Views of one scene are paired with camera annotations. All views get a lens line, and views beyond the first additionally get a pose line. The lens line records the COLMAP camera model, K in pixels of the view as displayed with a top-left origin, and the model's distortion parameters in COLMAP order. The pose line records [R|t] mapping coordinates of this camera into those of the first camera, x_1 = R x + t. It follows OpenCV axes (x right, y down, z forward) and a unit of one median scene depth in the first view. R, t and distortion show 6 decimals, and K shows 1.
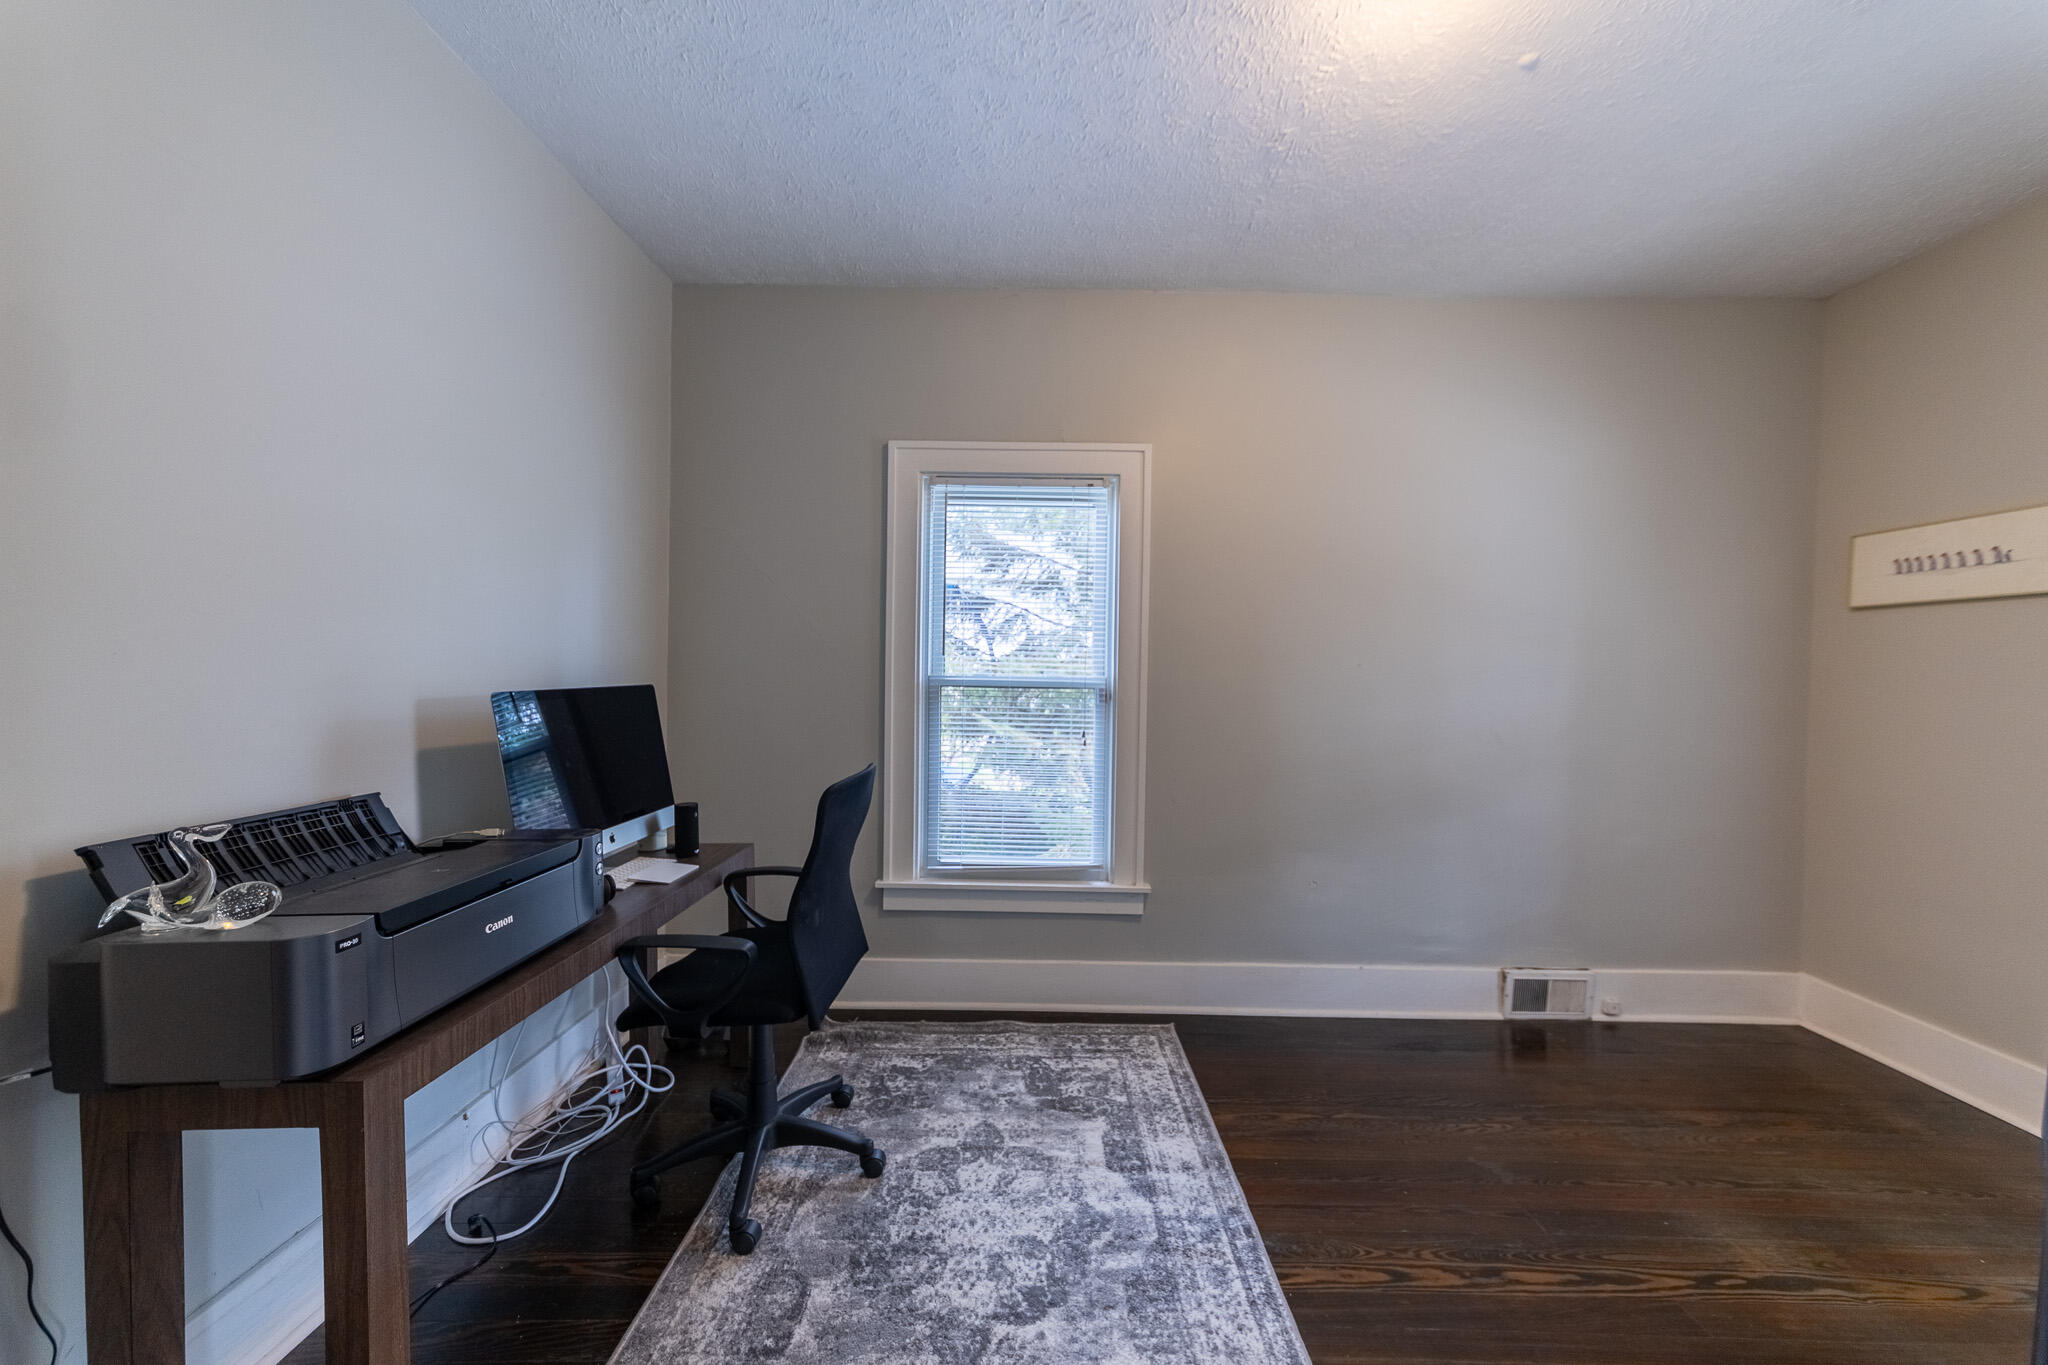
lens RADIAL K [[732.4, 0, 1041.8], [0, 732.4, 683.5], [0, 0, 1]] dist [0.005086, -0.000086]
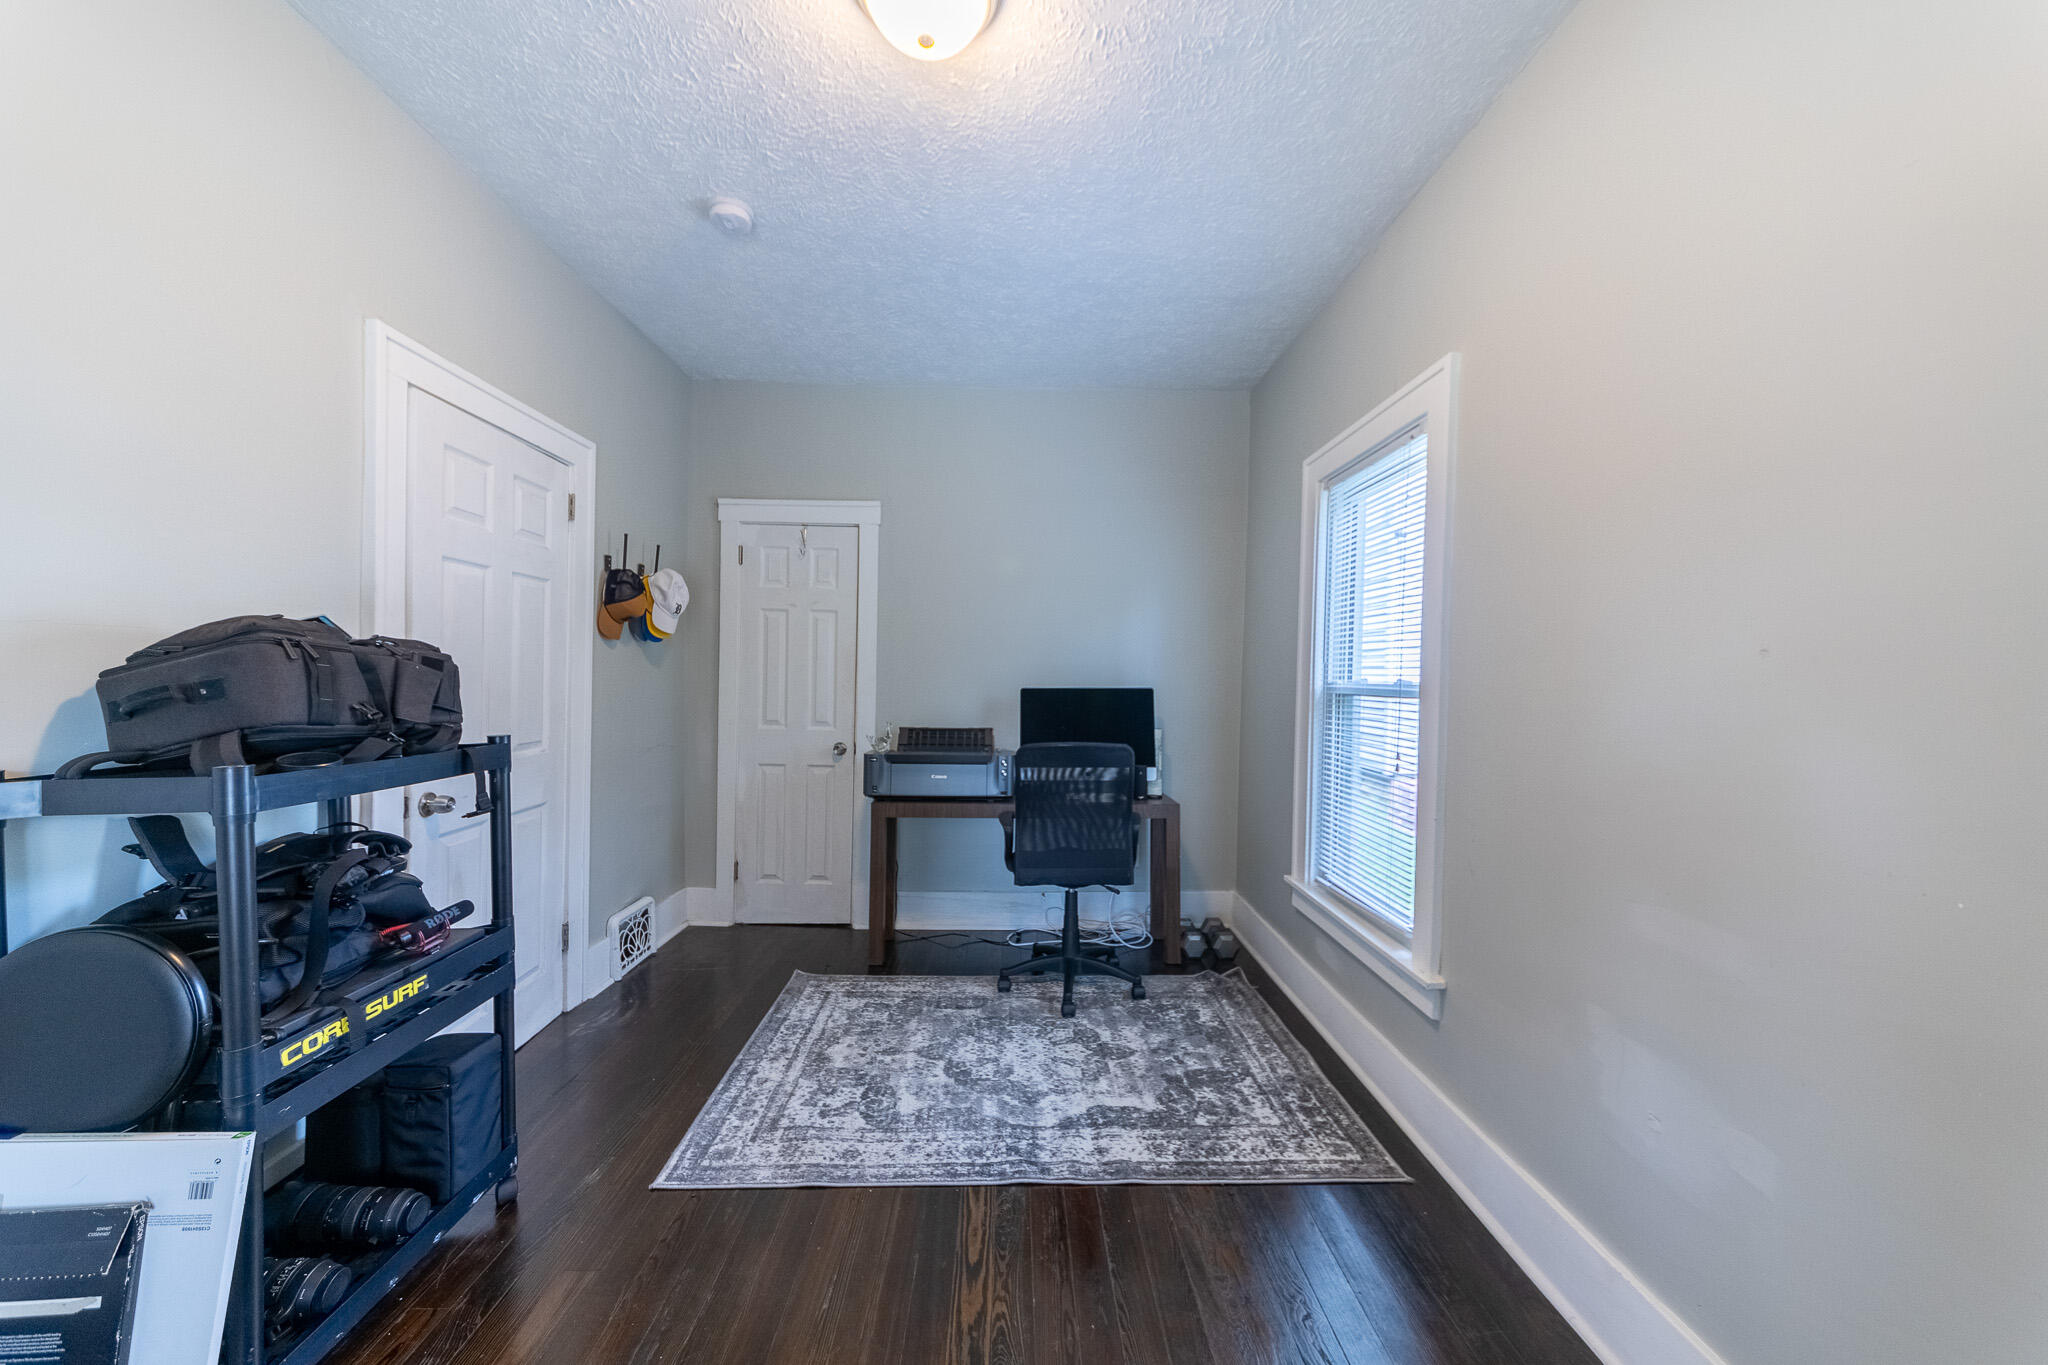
lens RADIAL K [[744.4, 0, 1024.0], [0, 744.4, 682.5], [0, 0, 1]] dist [0.006787, -0.000031]
pose [[0.017304, -0.005559, -0.999835, 1.212225], [-0.028727, 0.999569, -0.006055, 0.007986], [0.999438, 0.028827, 0.017137, 0.827112]]
